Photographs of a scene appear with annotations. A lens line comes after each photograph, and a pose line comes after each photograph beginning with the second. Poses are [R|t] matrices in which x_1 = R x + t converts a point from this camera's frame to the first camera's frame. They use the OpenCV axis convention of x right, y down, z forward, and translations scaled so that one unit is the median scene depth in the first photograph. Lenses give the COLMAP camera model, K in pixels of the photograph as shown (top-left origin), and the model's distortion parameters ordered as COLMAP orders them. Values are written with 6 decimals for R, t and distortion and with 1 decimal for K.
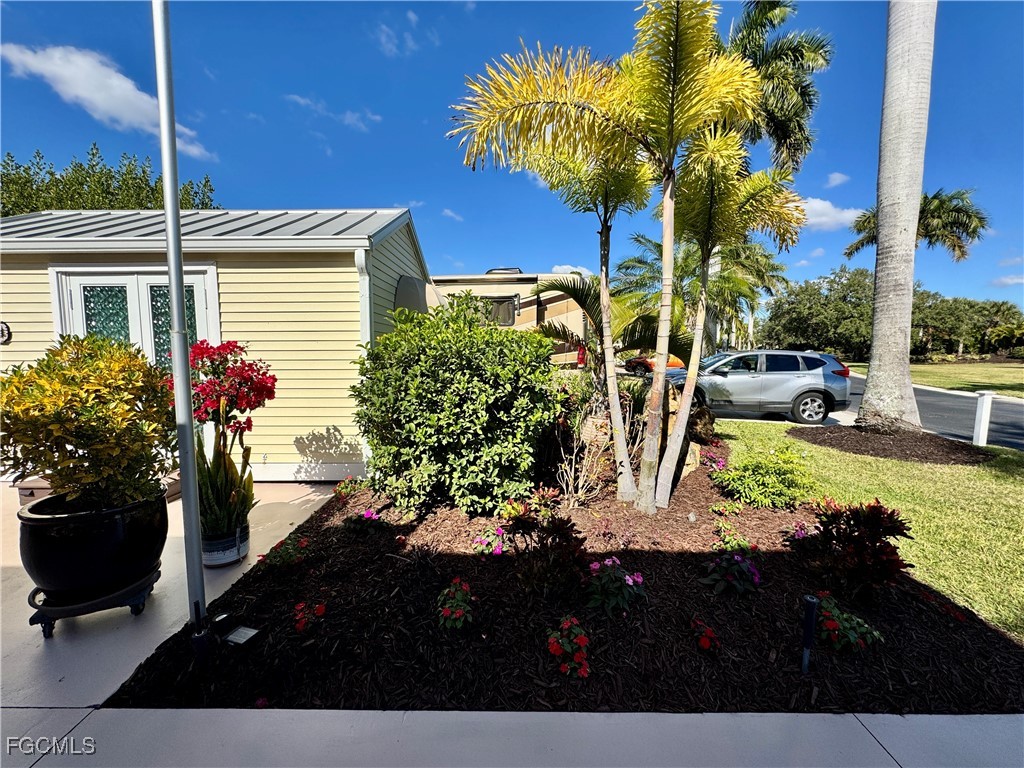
lens RADIAL K [[408.5, 0, 508.7], [0, 408.5, 384.9], [0, 0, 1]] dist [0.000331, 0.000225]
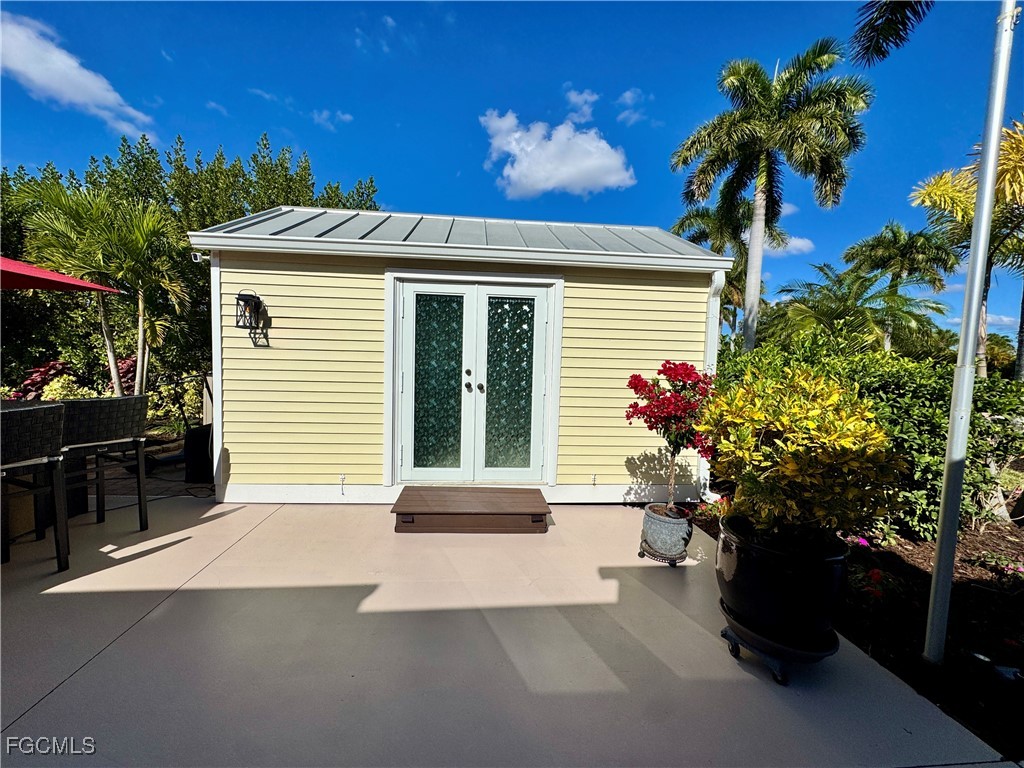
lens RADIAL K [[408.5, 0, 511.3], [0, 408.5, 385.8], [0, 0, 1]] dist [0.000331, 0.000225]
pose [[0.996044, 0.026233, 0.084896, -0.880826], [-0.024525, 0.999477, -0.021100, -0.015649], [-0.085405, 0.018935, 0.996166, 0.050568]]
